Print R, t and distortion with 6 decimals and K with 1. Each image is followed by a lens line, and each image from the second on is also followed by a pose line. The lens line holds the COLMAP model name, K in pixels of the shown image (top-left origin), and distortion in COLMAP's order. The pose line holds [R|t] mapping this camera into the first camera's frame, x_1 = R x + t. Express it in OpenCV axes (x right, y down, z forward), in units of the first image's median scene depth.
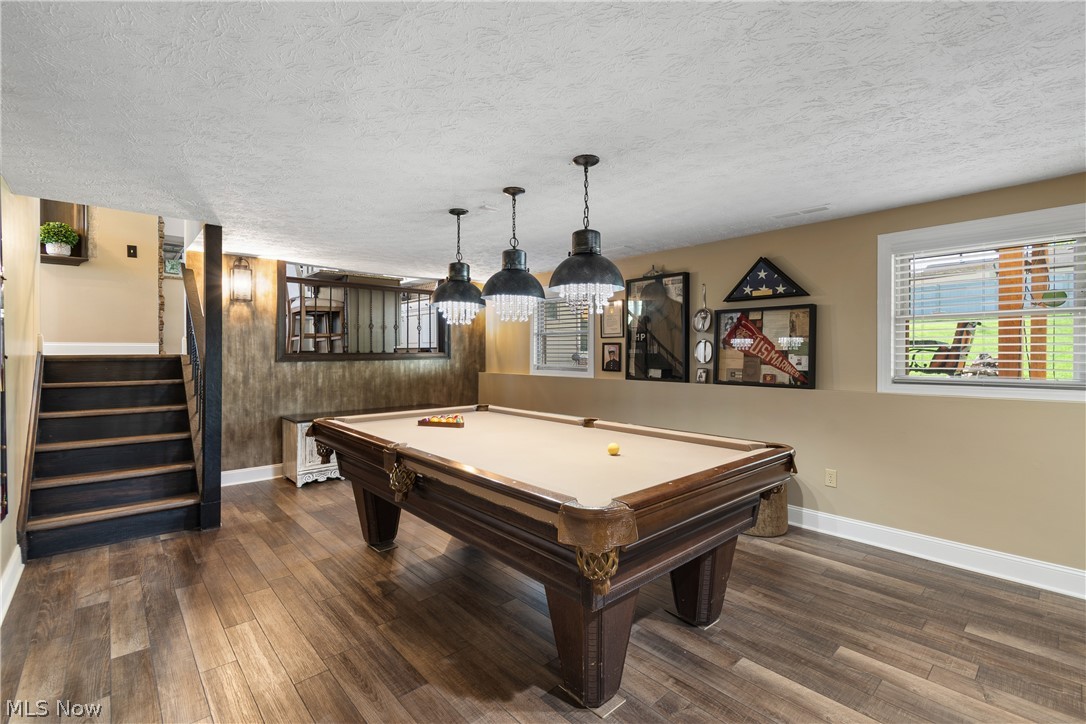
lens RADIAL K [[484.9, 0, 556.3], [0, 484.9, 356.8], [0, 0, 1]] dist [-0.000413, -0.000089]
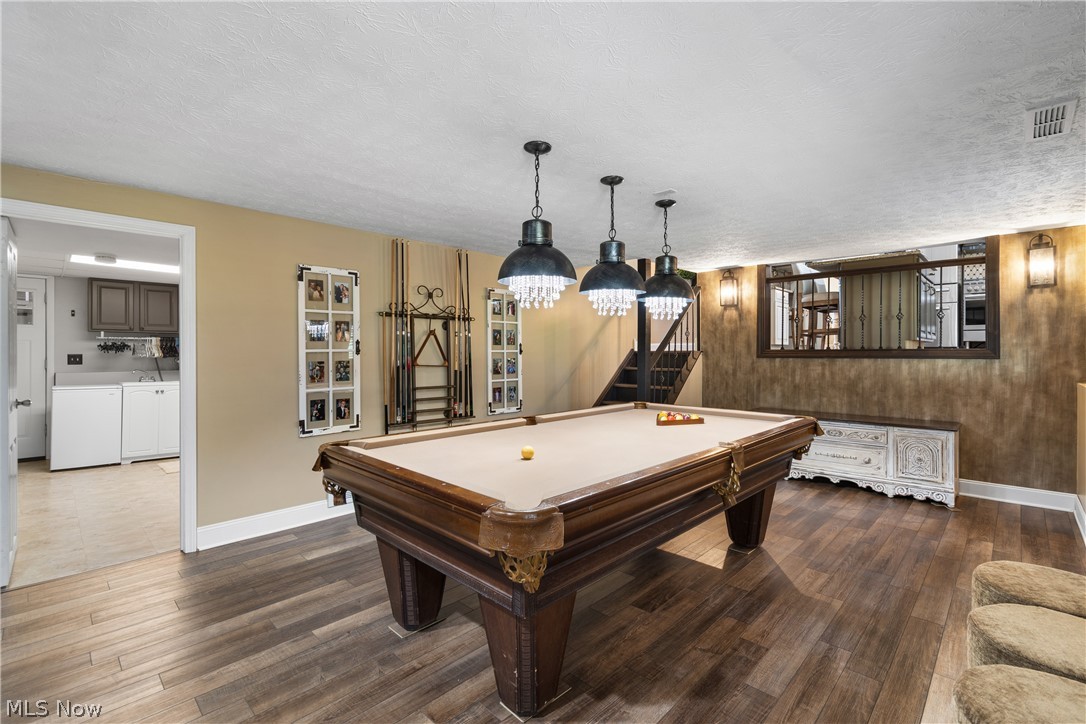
lens RADIAL K [[484.9, 0, 556.3], [0, 484.9, 356.8], [0, 0, 1]] dist [-0.000413, -0.000089]
pose [[0.068076, 0.014946, -0.997568, 0.513909], [-0.007369, 0.999868, 0.014478, -0.004092], [0.997653, 0.006366, 0.068177, 0.488913]]
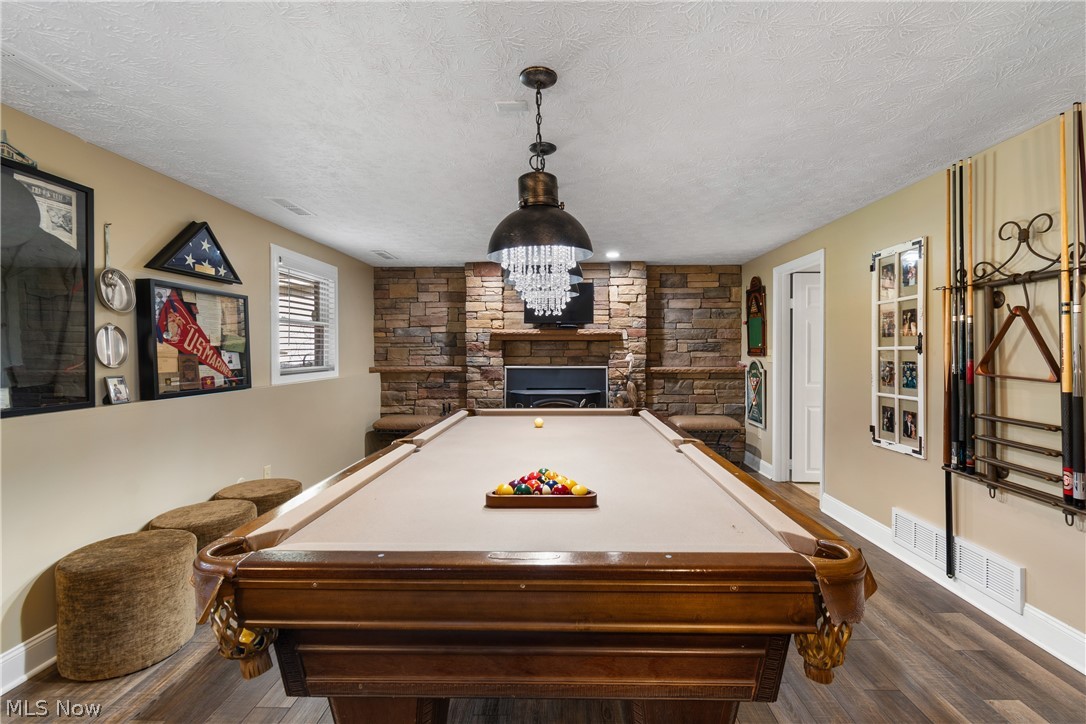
lens RADIAL K [[484.9, 0, 556.3], [0, 484.9, 356.8], [0, 0, 1]] dist [-0.000413, -0.000089]
pose [[-0.719205, -0.007266, 0.694760, -0.396142], [0.008446, 0.999780, 0.019199, -0.004734], [-0.694746, 0.019676, -0.718986, 0.930208]]
